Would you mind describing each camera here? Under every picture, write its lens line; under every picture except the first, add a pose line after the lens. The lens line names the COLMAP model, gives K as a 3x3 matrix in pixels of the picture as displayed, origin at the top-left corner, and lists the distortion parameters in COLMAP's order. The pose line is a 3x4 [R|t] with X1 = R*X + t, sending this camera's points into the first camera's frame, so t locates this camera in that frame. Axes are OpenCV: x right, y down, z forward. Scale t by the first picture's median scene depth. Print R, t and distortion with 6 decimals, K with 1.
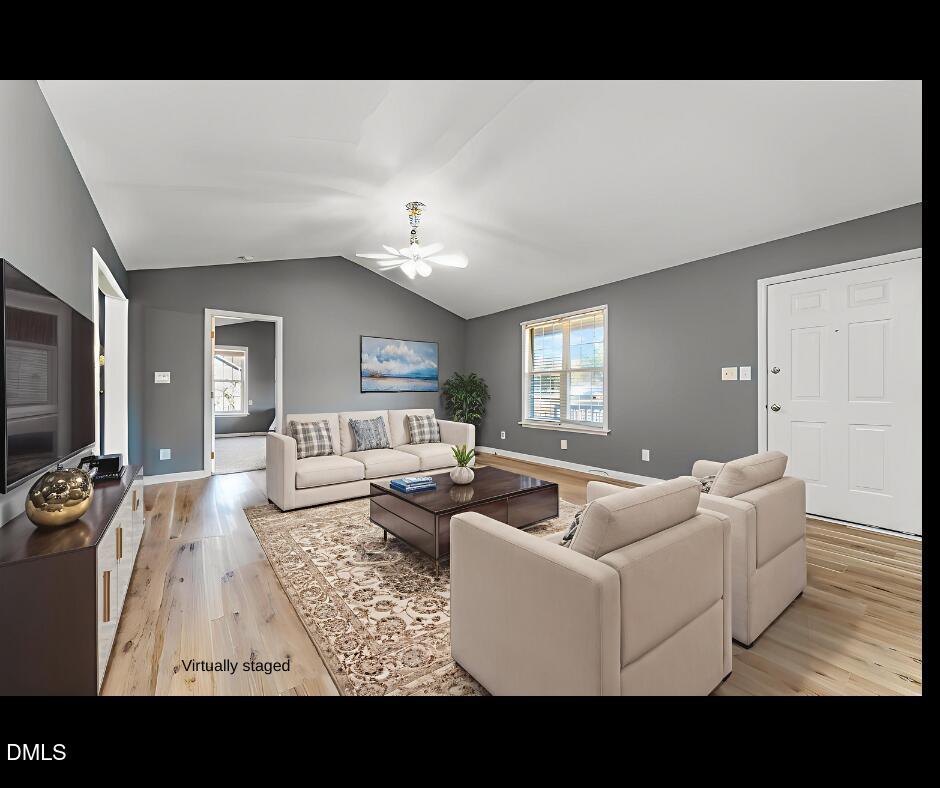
lens RADIAL K [[389.5, 0, 474.3], [0, 389.5, 391.0], [0, 0, 1]] dist [0.003385, 0.000373]
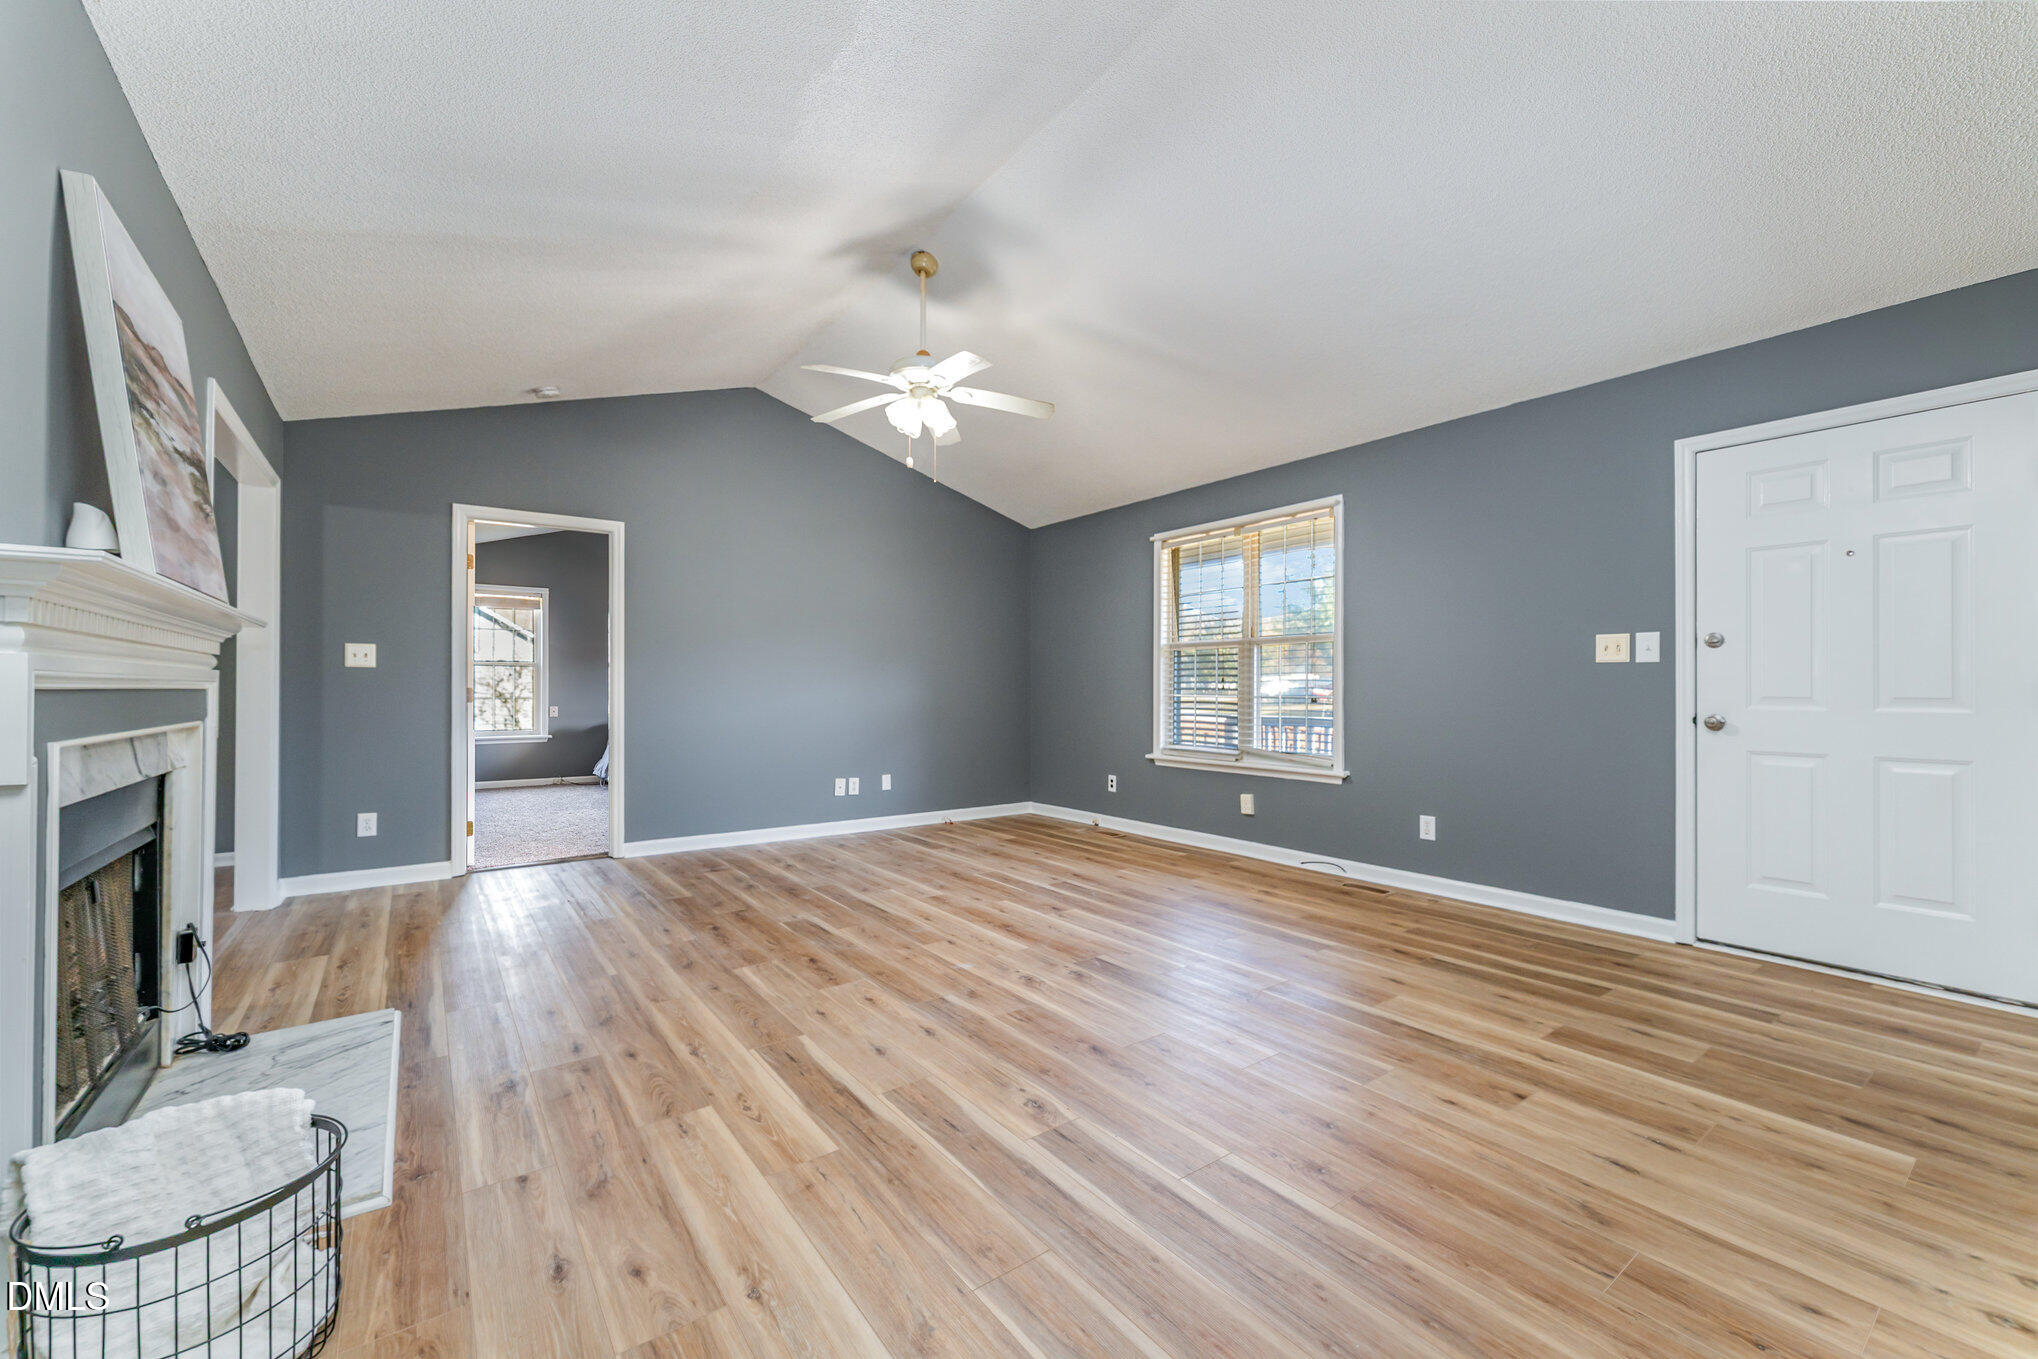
lens RADIAL K [[813.6, 0, 1016.5], [0, 813.6, 683.8], [0, 0, 1]] dist [-0.001239, -0.000084]
pose [[1.000000, 0.000342, -0.000911, -0.036299], [-0.000343, 0.999999, -0.001678, -0.000647], [0.000910, 0.001678, 0.999998, 0.057038]]
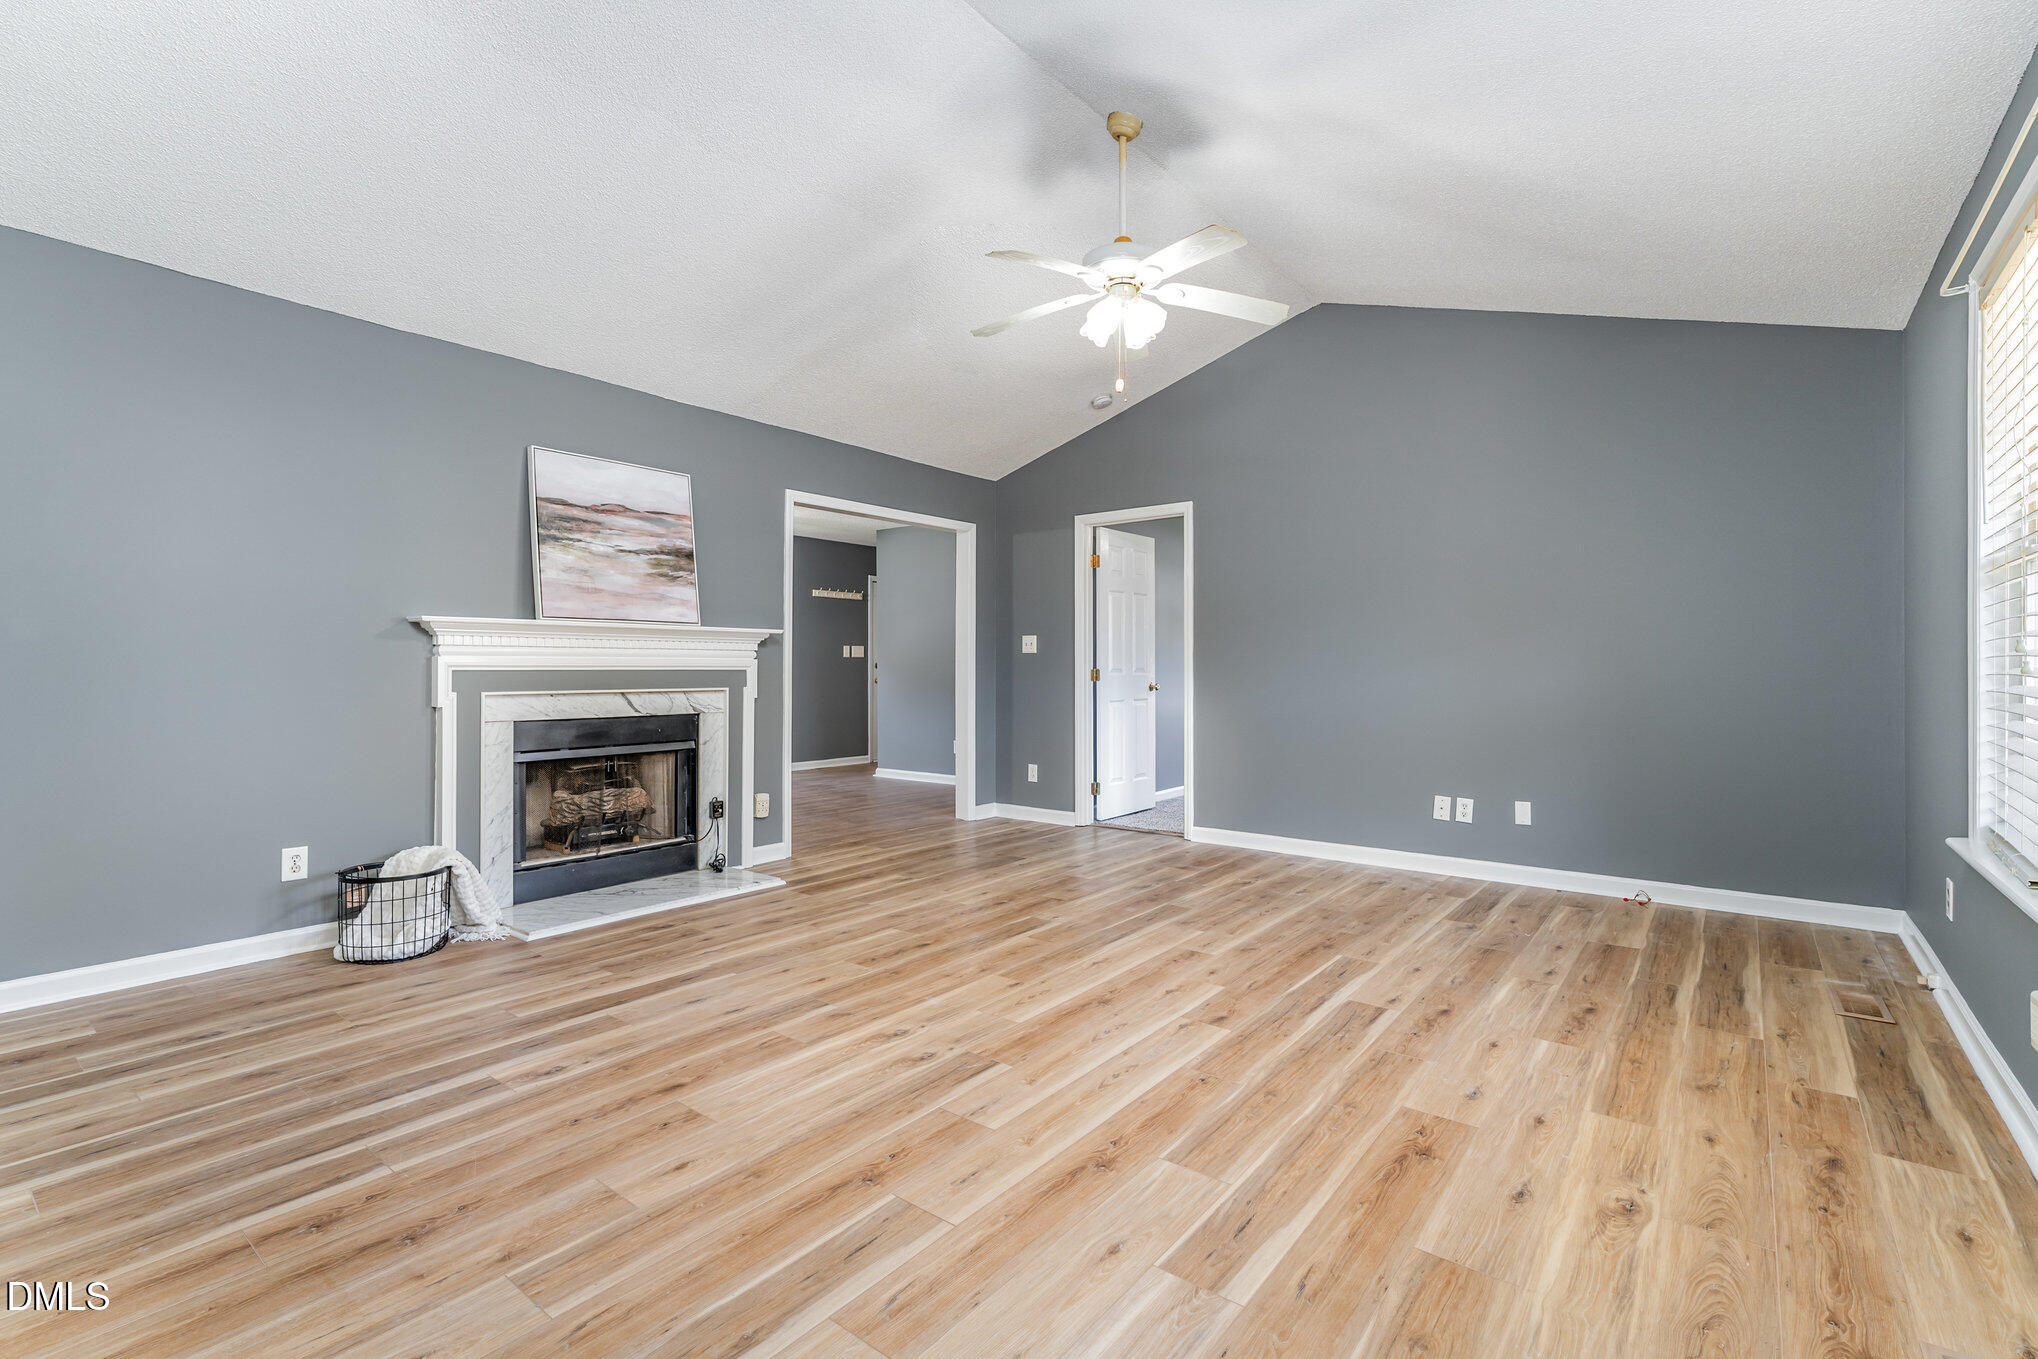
lens RADIAL K [[916.4, 0, 1035.1], [0, 916.4, 640.3], [0, 0, 1]] dist [0.001216, -0.000050]
pose [[0.269158, -0.031254, -0.962589, 0.603221], [0.003863, 0.999500, -0.031373, 0.003530], [0.963088, 0.004726, 0.269145, 0.673231]]
